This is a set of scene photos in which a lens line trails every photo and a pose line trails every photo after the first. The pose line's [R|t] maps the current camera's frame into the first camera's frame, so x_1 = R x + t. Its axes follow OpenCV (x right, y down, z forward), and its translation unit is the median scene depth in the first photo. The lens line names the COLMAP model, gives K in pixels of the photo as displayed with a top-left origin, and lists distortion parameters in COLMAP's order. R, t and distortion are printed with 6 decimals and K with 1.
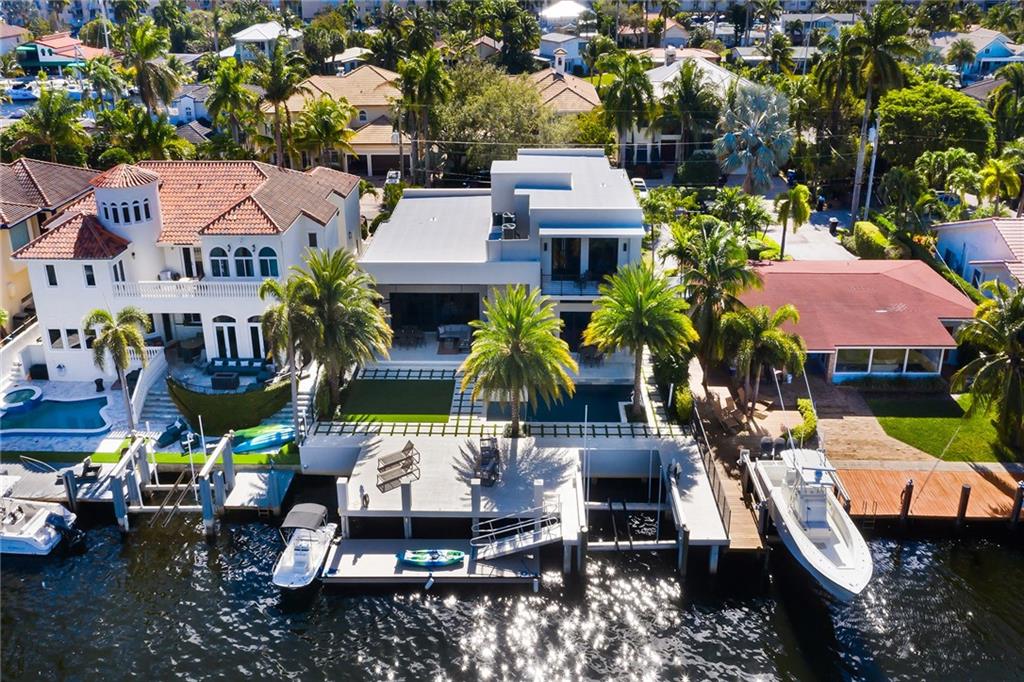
lens RADIAL K [[790.9, 0, 513.7], [0, 790.9, 287.5], [0, 0, 1]] dist [-0.009794, 0.002761]
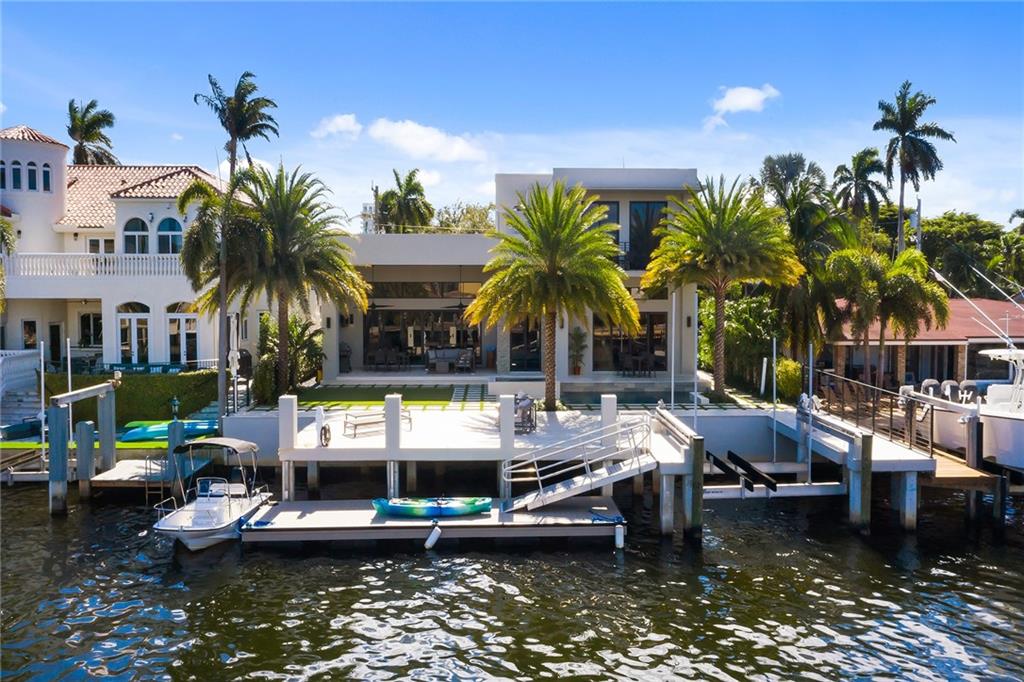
lens RADIAL K [[824.4, 0, 525.5], [0, 824.4, 339.3], [0, 0, 1]] dist [-0.011247, -0.001732]
pose [[0.998510, 0.005916, 0.054245, -0.049447], [0.007913, 0.967903, -0.251201, 0.260293], [-0.053990, 0.251256, 0.966414, 0.261639]]
